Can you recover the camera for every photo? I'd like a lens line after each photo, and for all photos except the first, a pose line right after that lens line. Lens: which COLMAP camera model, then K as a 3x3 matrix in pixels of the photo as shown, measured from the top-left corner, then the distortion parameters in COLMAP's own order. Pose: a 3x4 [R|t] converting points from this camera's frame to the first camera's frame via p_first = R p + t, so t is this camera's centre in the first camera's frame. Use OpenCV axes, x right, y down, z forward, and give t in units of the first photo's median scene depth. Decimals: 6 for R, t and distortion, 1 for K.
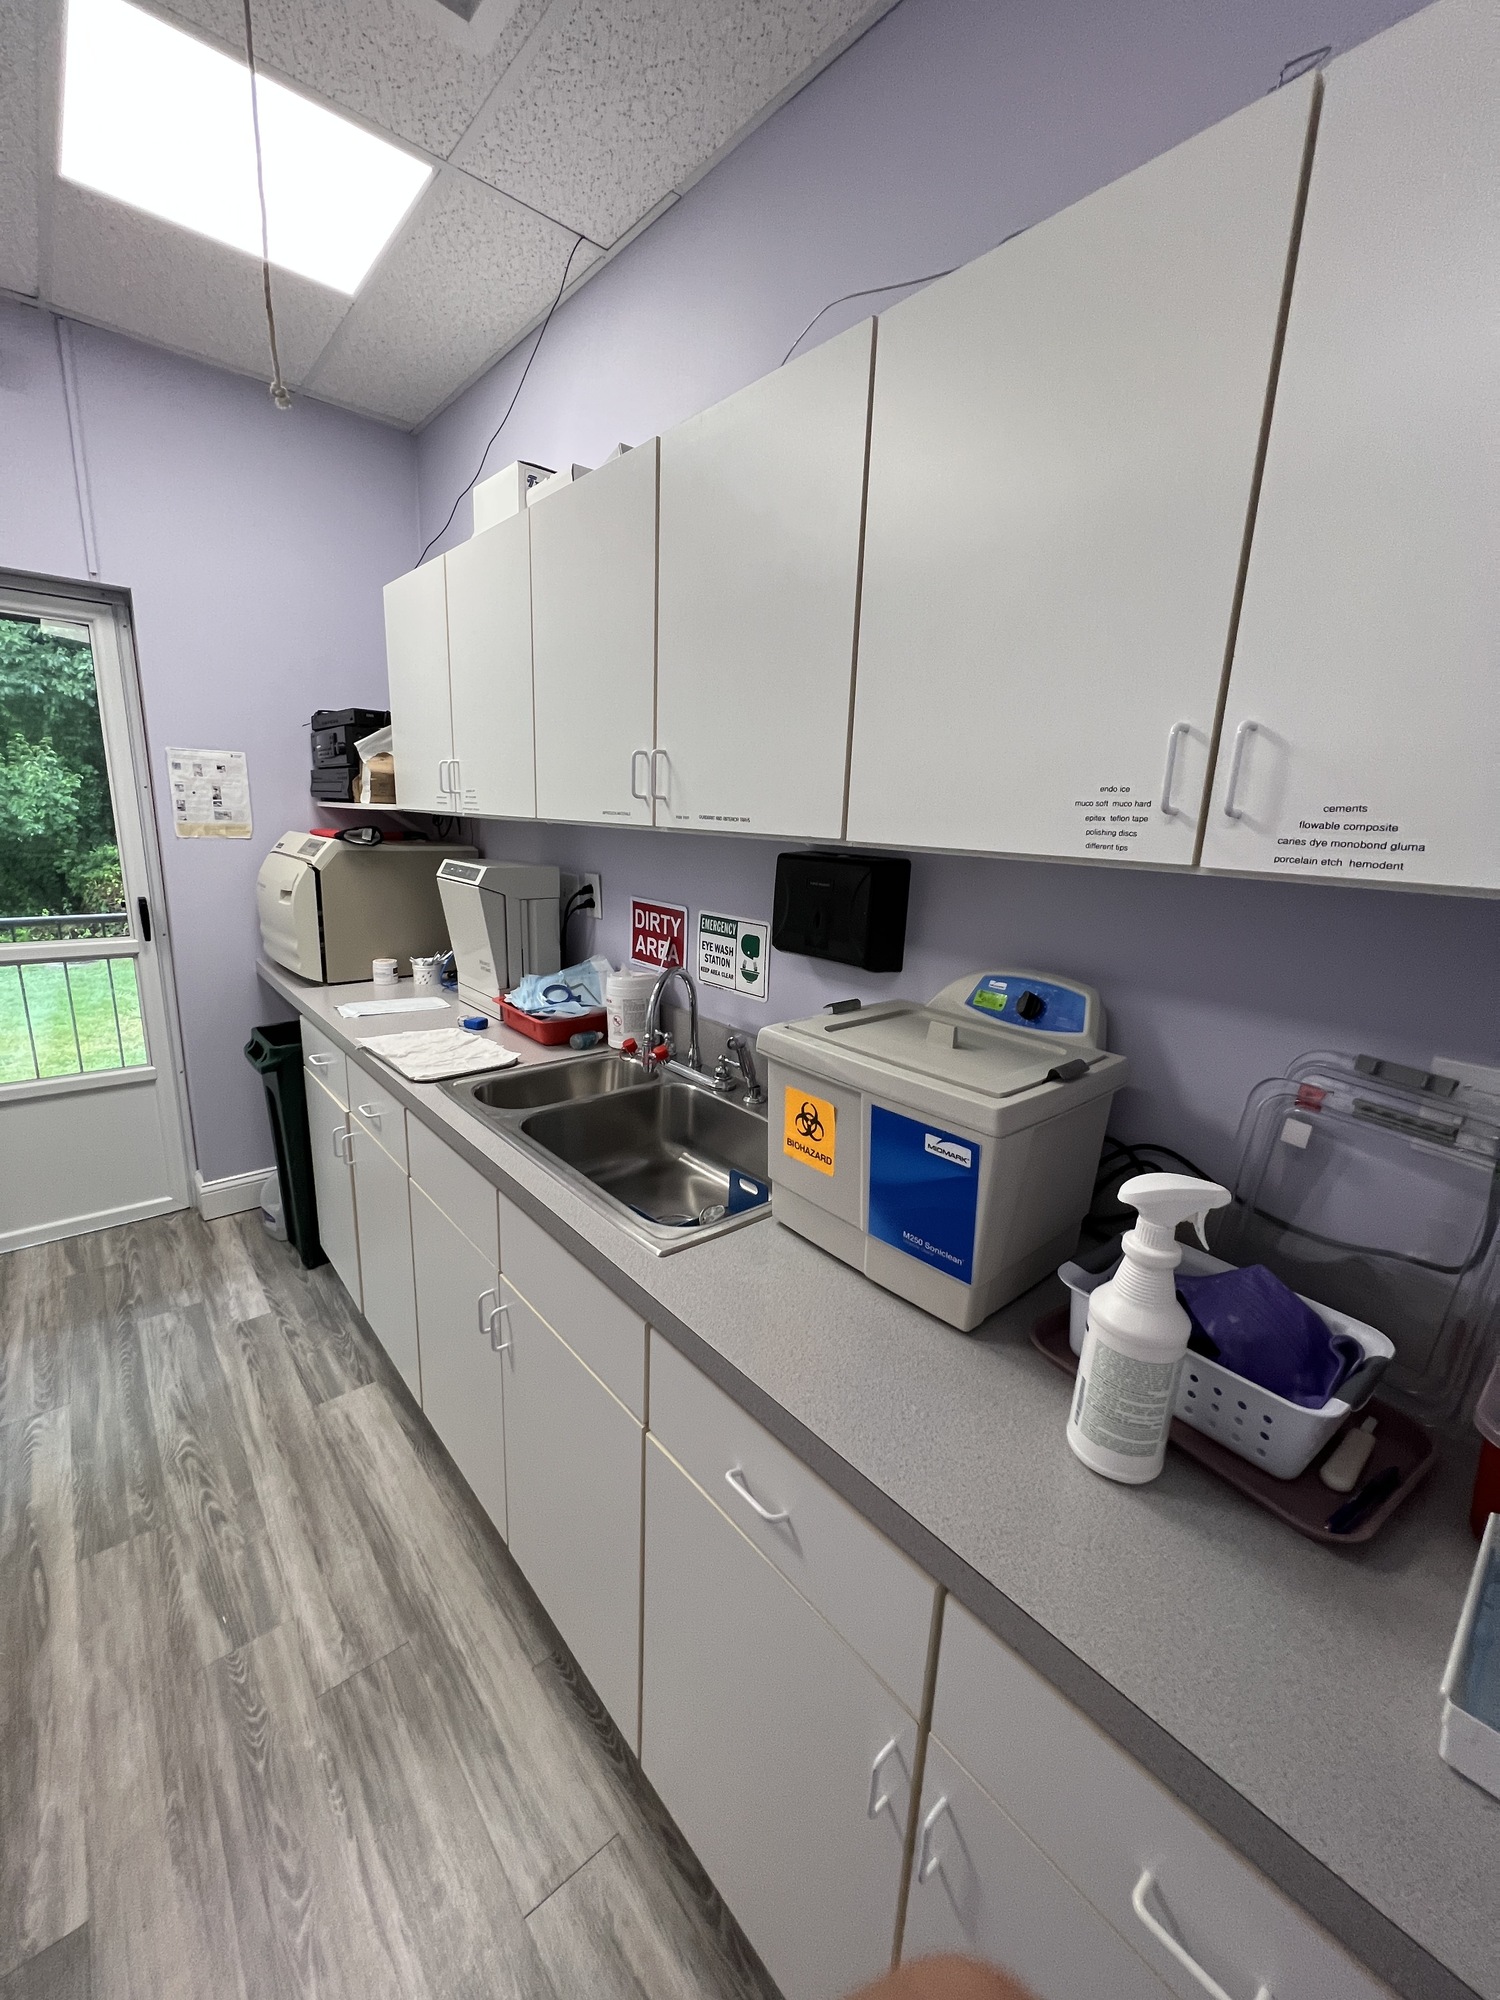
lens RADIAL K [[806.8, 0, 751.9], [0, 806.8, 992.0], [0, 0, 1]] dist [-0.002106, -0.000123]
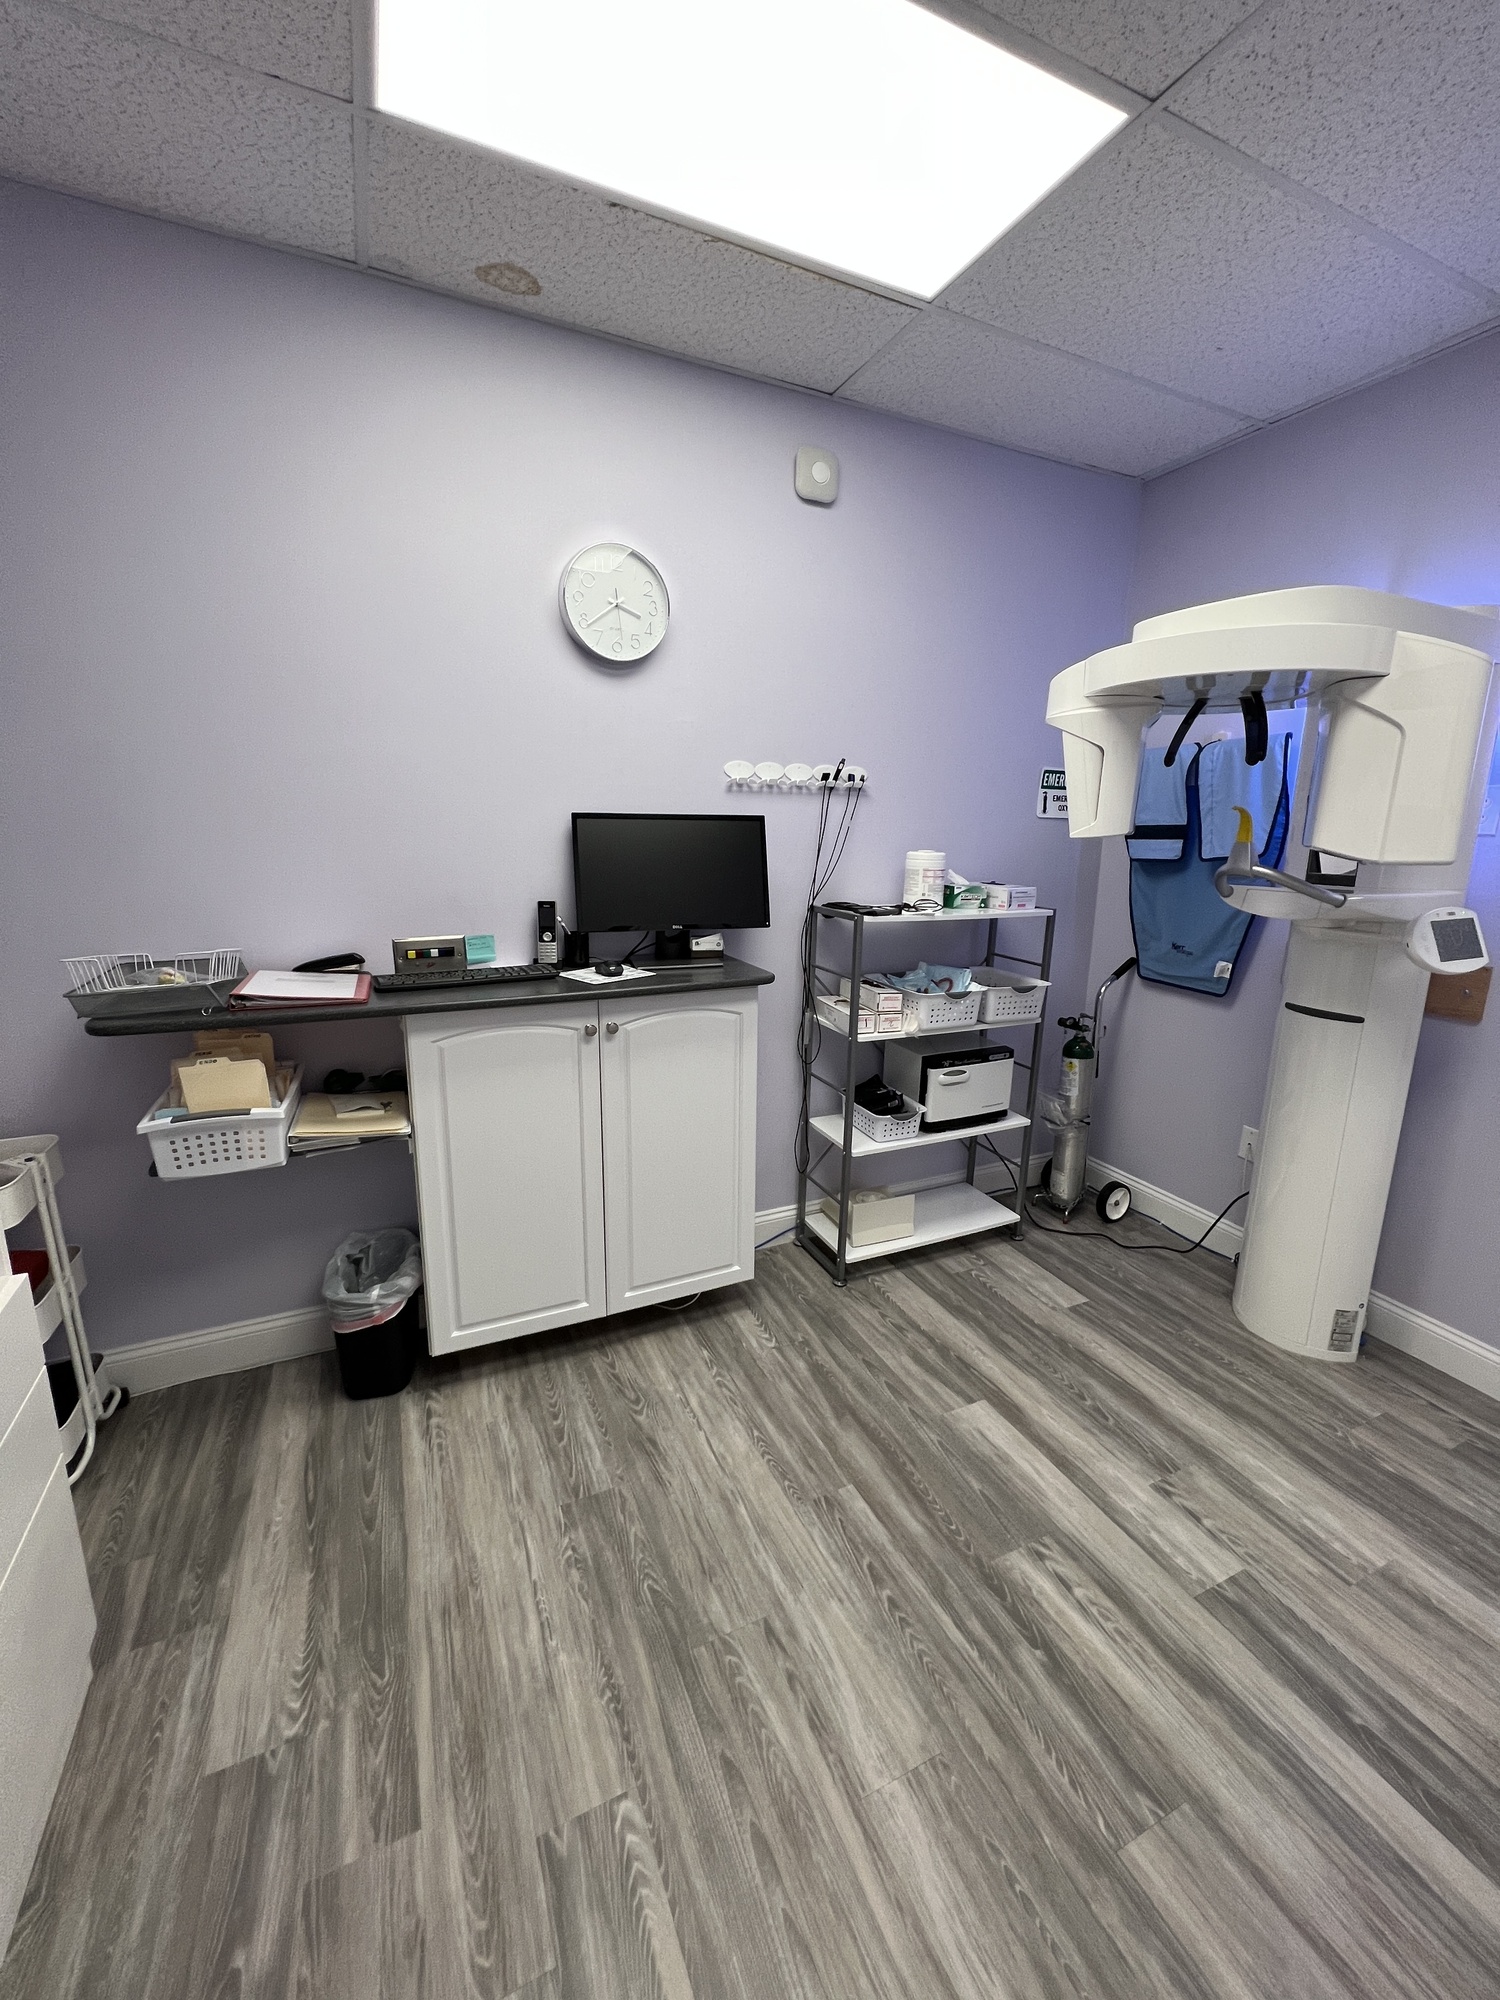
lens RADIAL K [[806.8, 0, 743.1], [0, 806.8, 999.0], [0, 0, 1]] dist [-0.002106, -0.000123]
pose [[-0.958738, -0.138273, 0.248399, -0.981010], [-0.020233, 0.904720, 0.425527, -0.372228], [-0.283570, 0.402943, -0.870187, 1.600178]]
